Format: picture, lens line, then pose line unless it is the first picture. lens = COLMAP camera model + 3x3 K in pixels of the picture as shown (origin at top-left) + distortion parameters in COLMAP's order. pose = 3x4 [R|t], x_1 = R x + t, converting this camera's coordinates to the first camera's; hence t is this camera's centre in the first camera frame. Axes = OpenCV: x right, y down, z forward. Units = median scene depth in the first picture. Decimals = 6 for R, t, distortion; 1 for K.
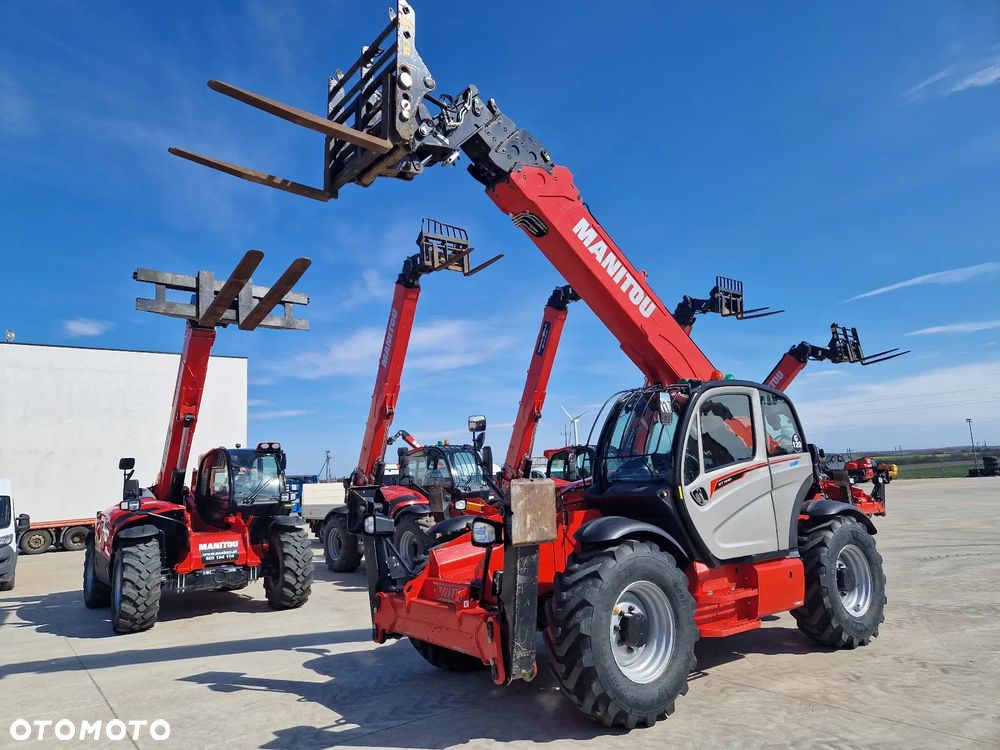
lens RADIAL K [[660.8, 0, 485.7], [0, 660.8, 376.9], [0, 0, 1]] dist [0.078622, -0.061386]
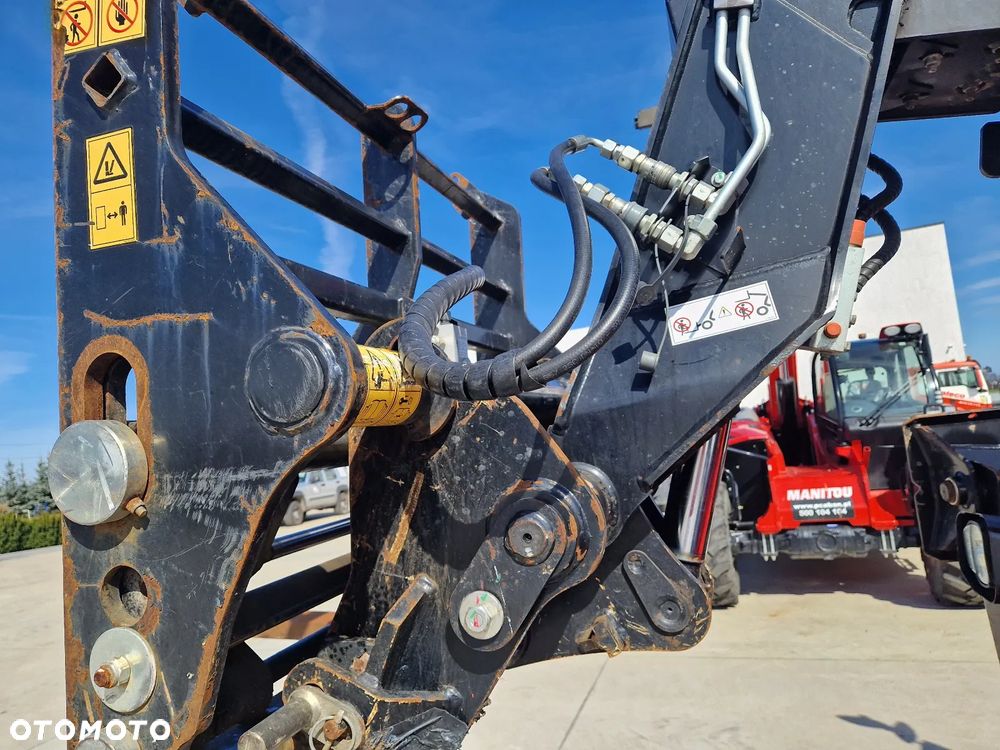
lens RADIAL K [[673.7, 0, 498.2], [0, 673.7, 391.2], [0, 0, 1]] dist [0.080775, -0.068445]
pose [[0.561682, -0.074392, -0.824002, -0.026561], [0.206577, 0.977015, 0.052607, 0.061982], [0.801149, -0.199768, 0.564139, 0.430792]]
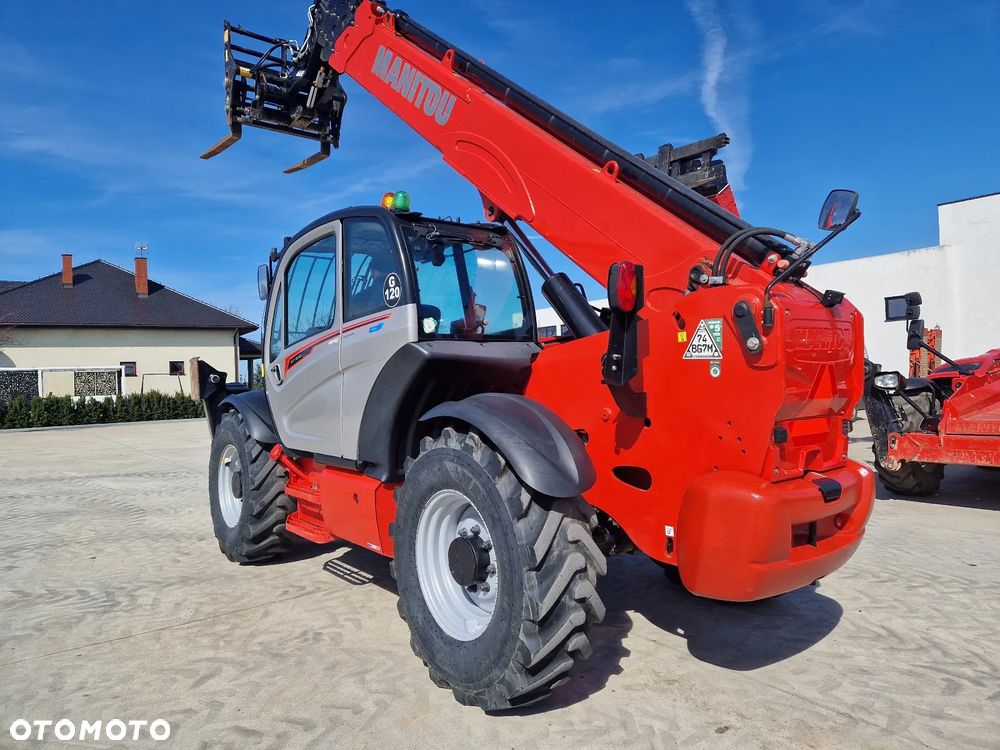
lens RADIAL K [[661.3, 0, 498.7], [0, 661.3, 370.2], [0, 0, 1]] dist [0.080853, -0.064328]
pose [[0.041543, 0.034578, -0.998538, 0.727405], [0.174646, 0.983763, 0.041333, 0.111166], [0.983754, -0.176108, 0.034829, 0.749158]]
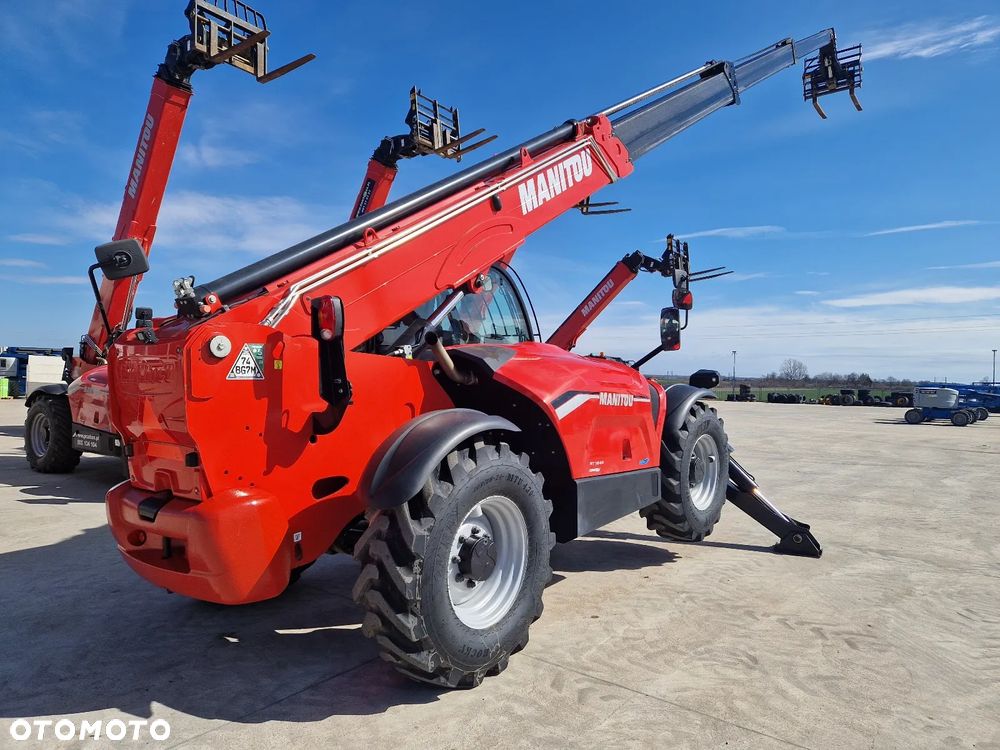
lens RADIAL K [[661.3, 0, 498.7], [0, 661.3, 370.2], [0, 0, 1]] dist [0.080853, -0.064328]
pose [[0.953158, 0.078817, 0.292022, 0.042717], [-0.117535, 0.986095, 0.117484, 0.059498], [-0.278702, -0.146304, 0.949168, 0.275956]]
